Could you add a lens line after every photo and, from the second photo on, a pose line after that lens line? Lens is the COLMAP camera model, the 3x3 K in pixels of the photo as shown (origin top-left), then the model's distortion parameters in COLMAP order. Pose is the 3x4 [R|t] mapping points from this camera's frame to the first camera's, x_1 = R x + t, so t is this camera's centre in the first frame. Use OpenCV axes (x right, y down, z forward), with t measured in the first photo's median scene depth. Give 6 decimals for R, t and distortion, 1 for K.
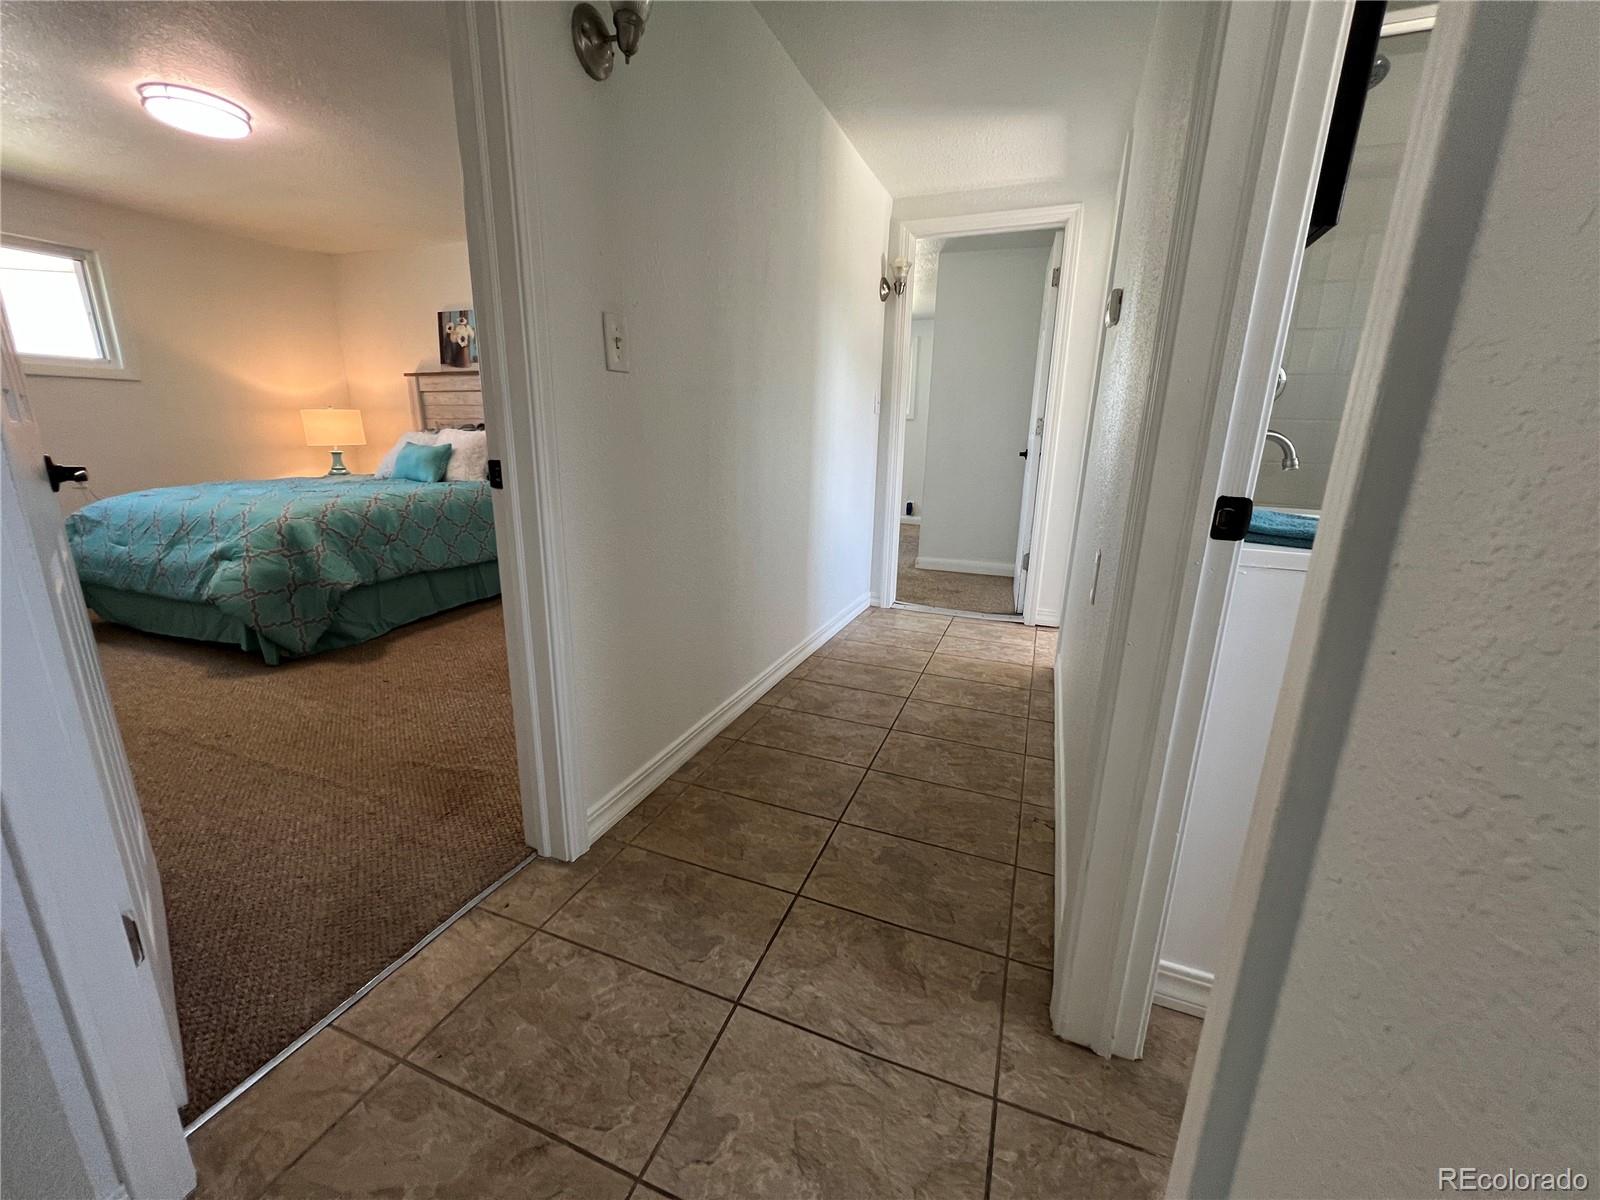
lens RADIAL K [[636.4, 0, 799.4], [0, 636.4, 599.5], [0, 0, 1]] dist [0.000716, 0.000199]
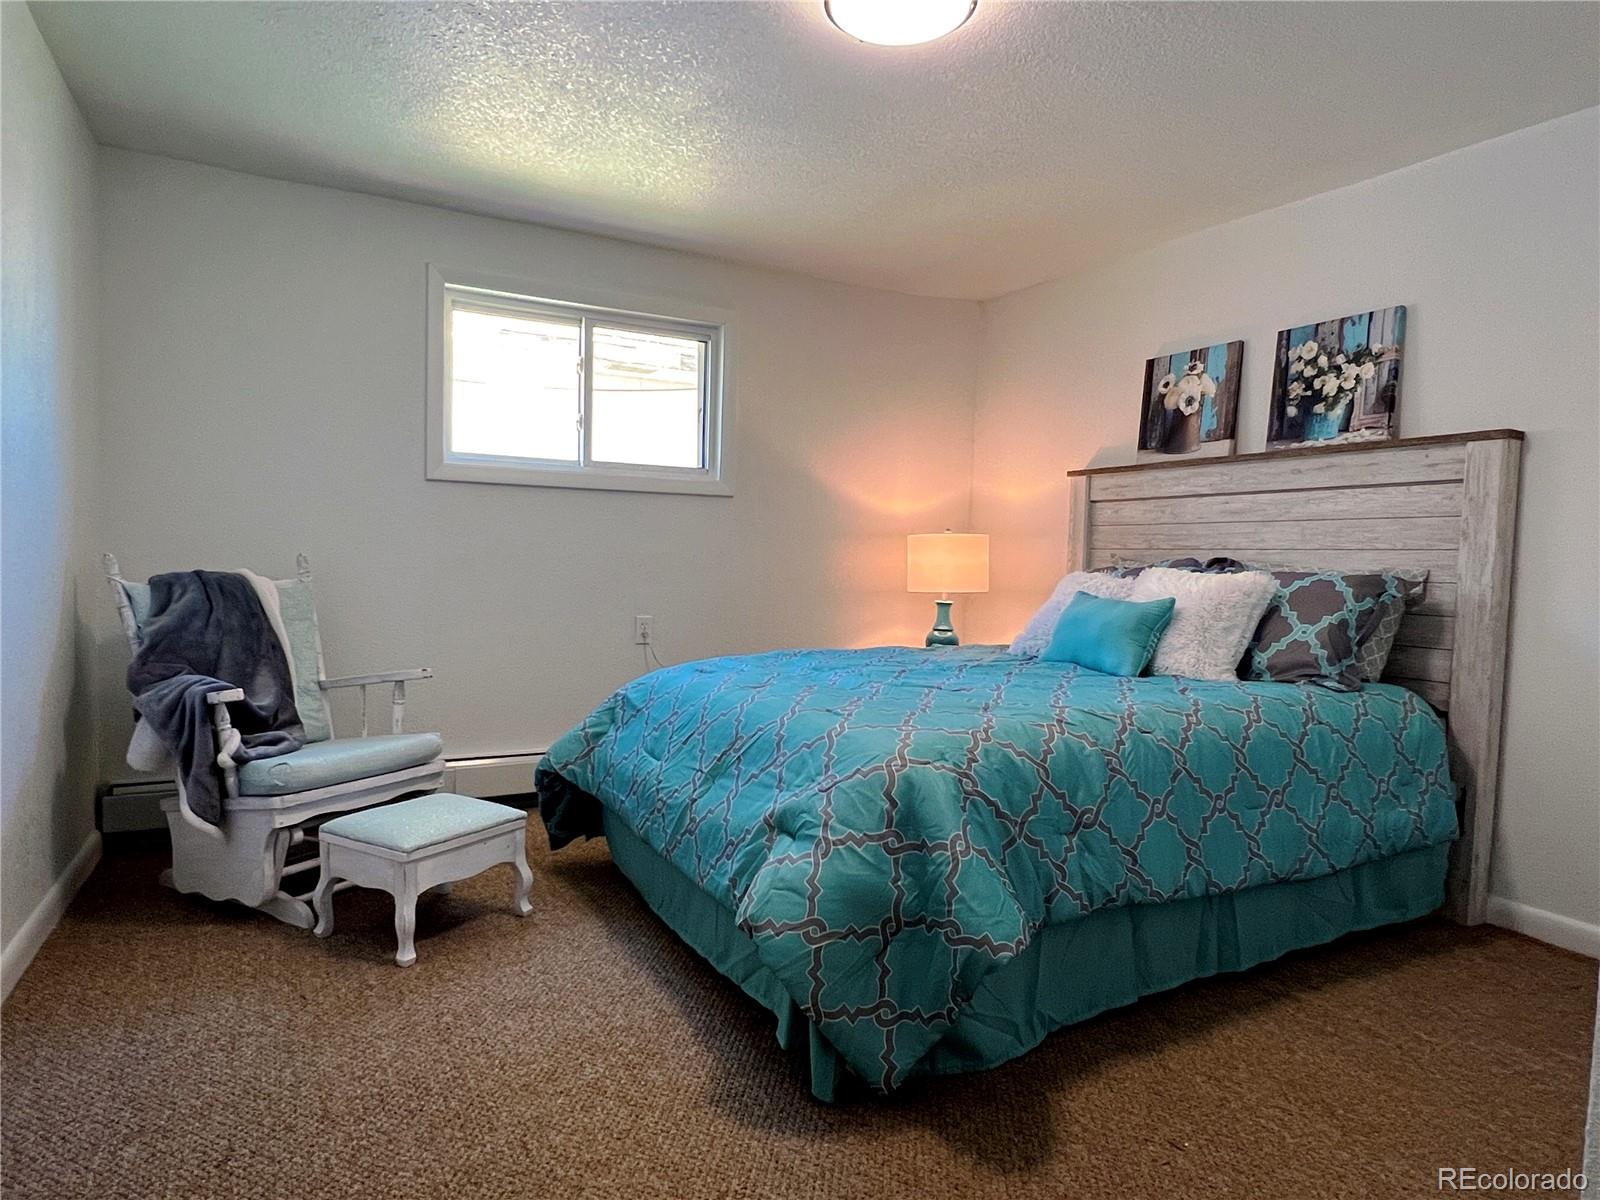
lens RADIAL K [[933.1, 0, 798.7], [0, 933.1, 601.8], [0, 0, 1]] dist [0.001070, 0.000048]
pose [[0.758940, 0.034865, -0.650226, -0.380490], [-0.177461, 0.971841, -0.155022, -0.104954], [0.626512, 0.233042, 0.743757, 0.381567]]
